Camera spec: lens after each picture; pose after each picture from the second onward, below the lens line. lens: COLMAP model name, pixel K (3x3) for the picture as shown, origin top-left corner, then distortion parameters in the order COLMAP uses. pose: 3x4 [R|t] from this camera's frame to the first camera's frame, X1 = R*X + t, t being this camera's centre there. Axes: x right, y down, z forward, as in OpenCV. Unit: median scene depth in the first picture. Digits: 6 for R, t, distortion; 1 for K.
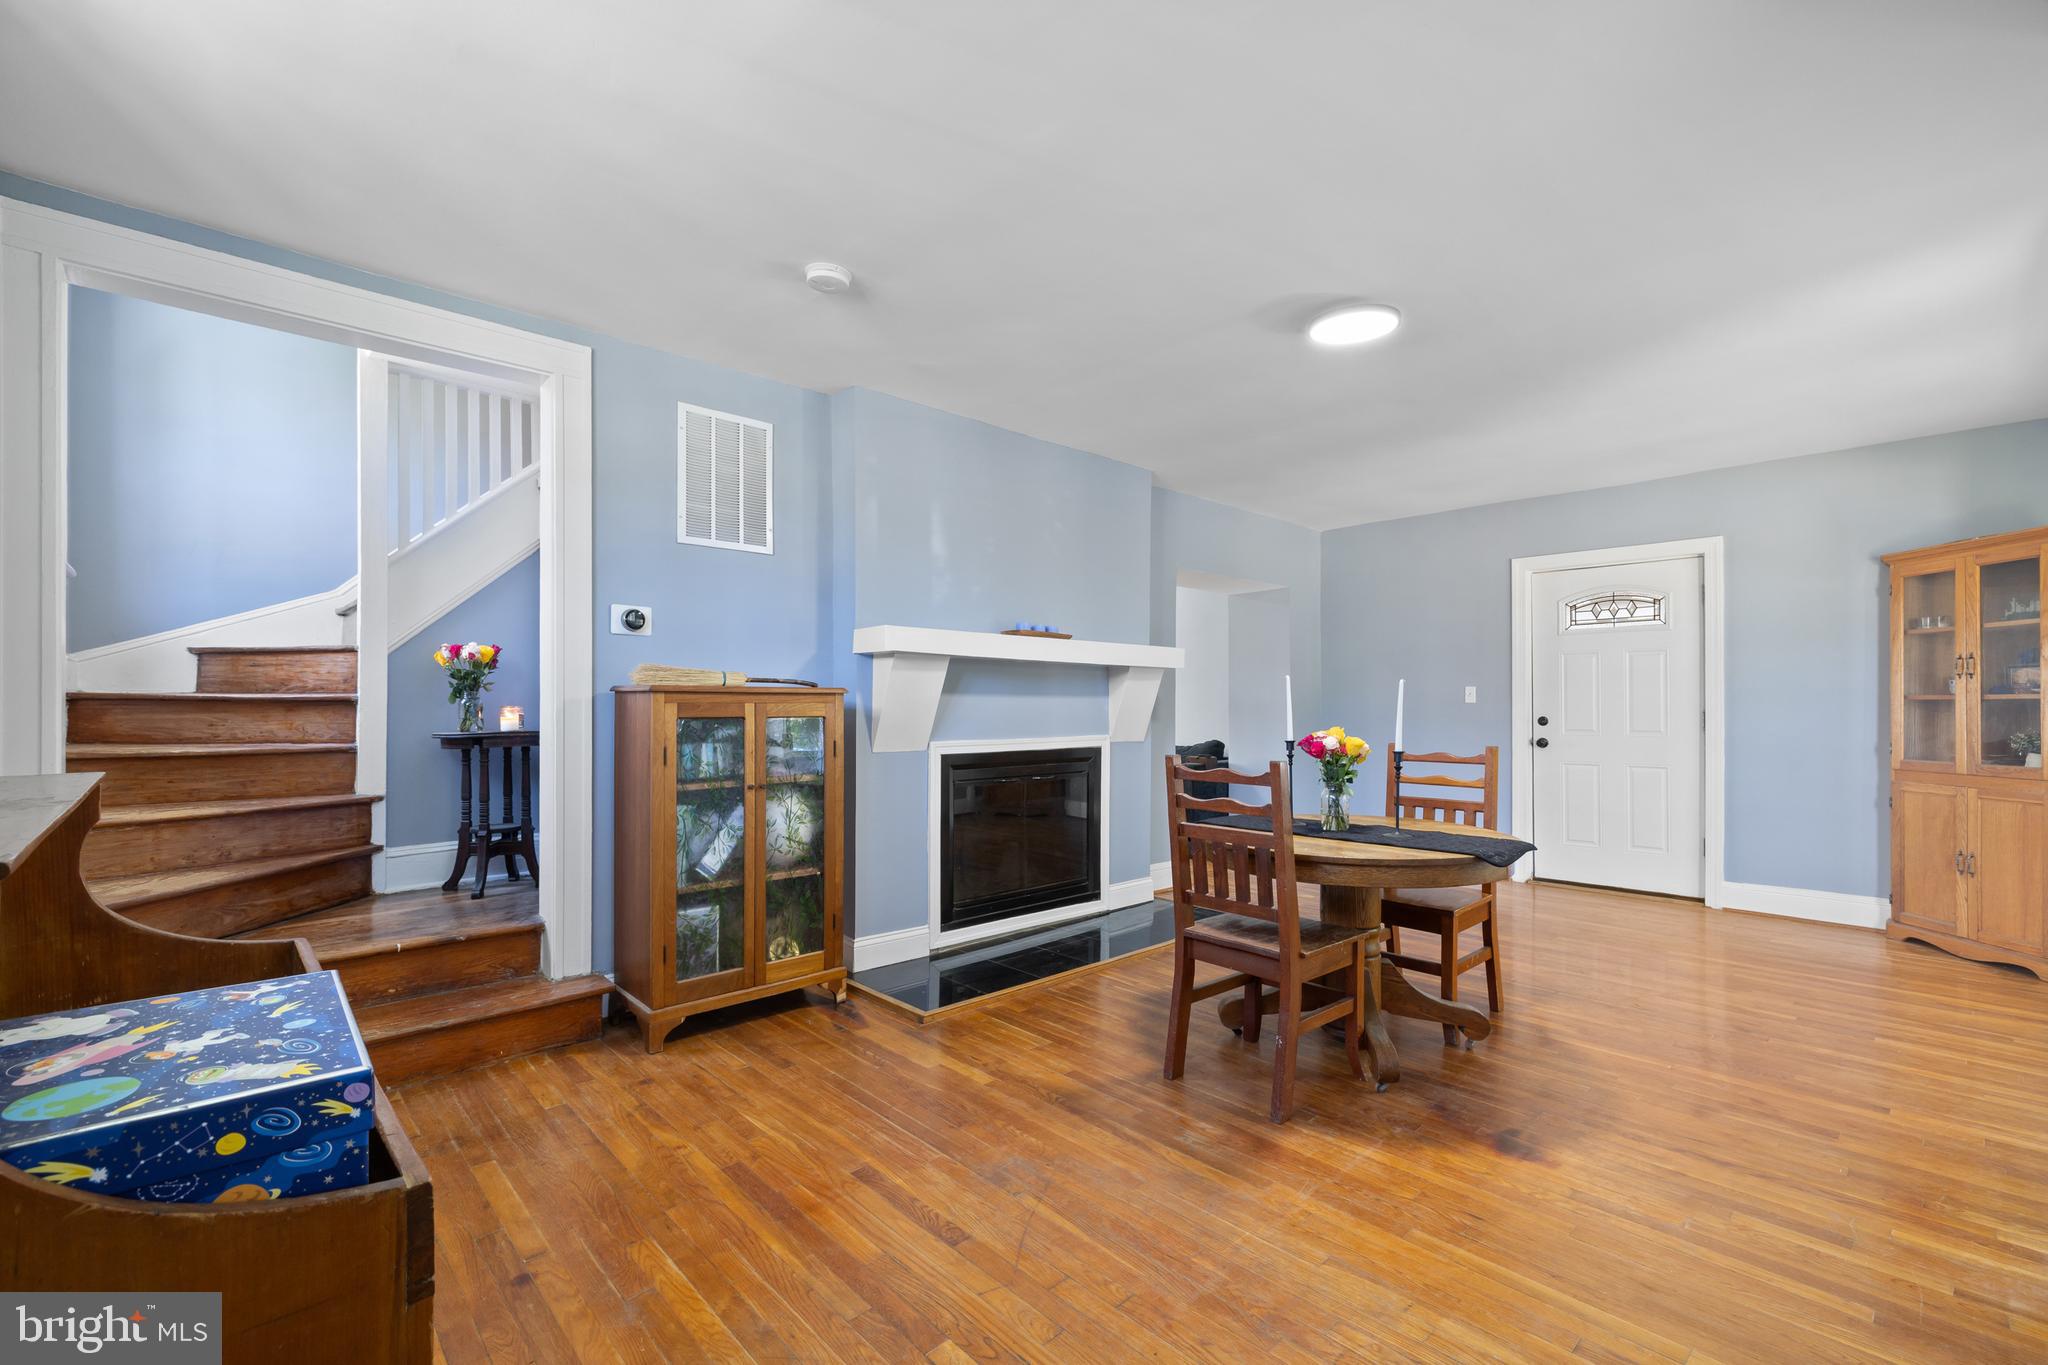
lens RADIAL K [[869.1, 0, 1032.1], [0, 869.1, 697.1], [0, 0, 1]] dist [-0.001658, 0.000474]
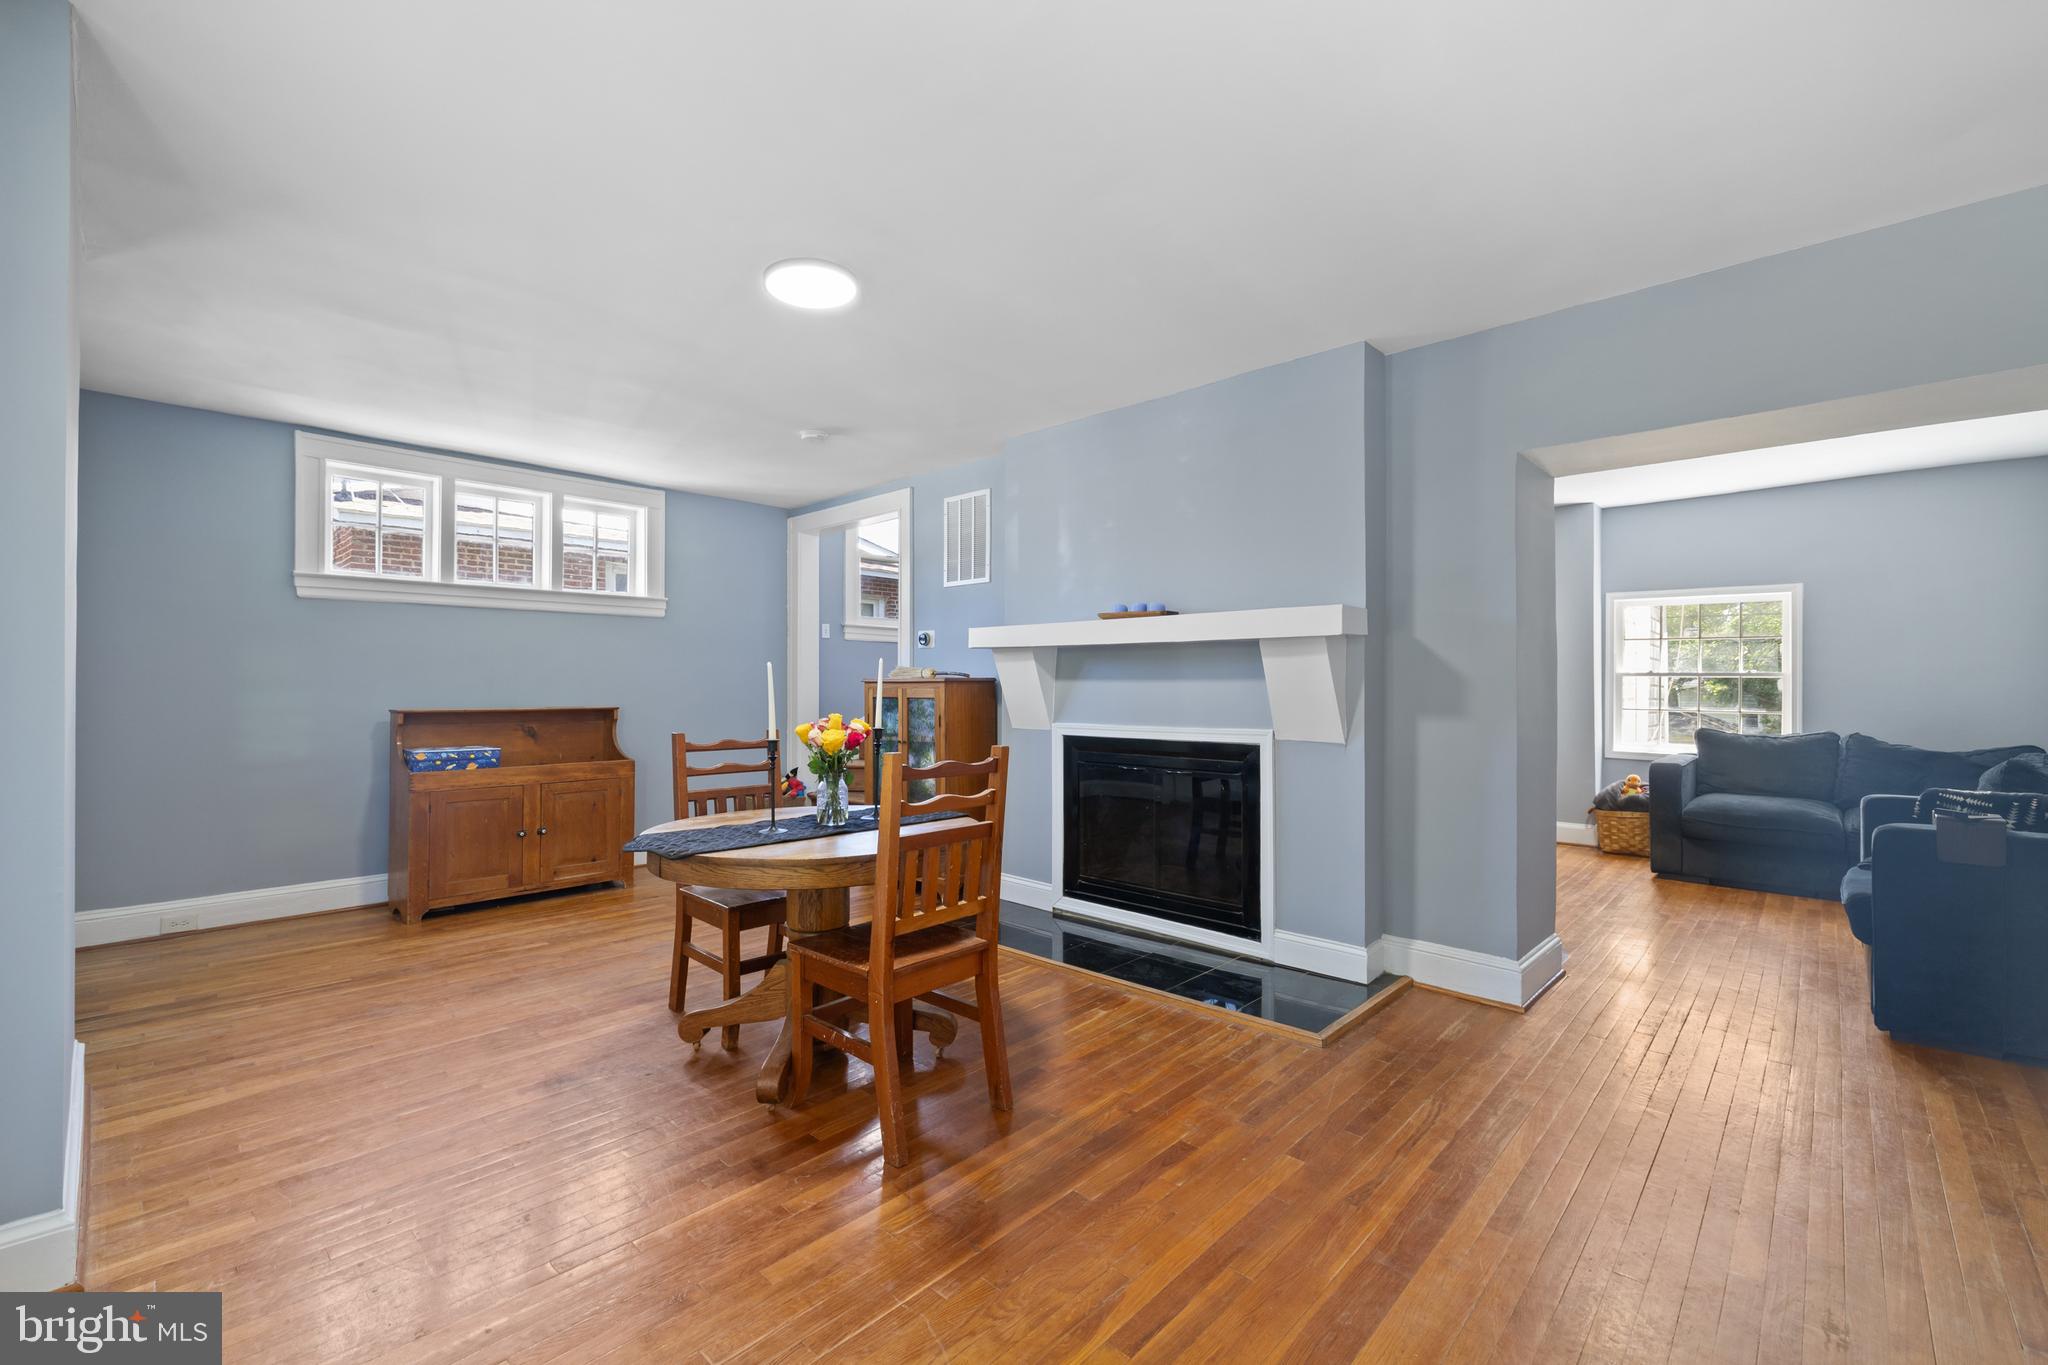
lens RADIAL K [[869.1, 0, 1008.2], [0, 869.1, 684.4], [0, 0, 1]] dist [-0.001658, 0.000474]
pose [[0.062024, -0.006892, -0.998051, 0.995849], [0.006618, 0.999957, -0.006494, 0.008106], [0.998053, -0.006202, 0.062067, 0.862959]]
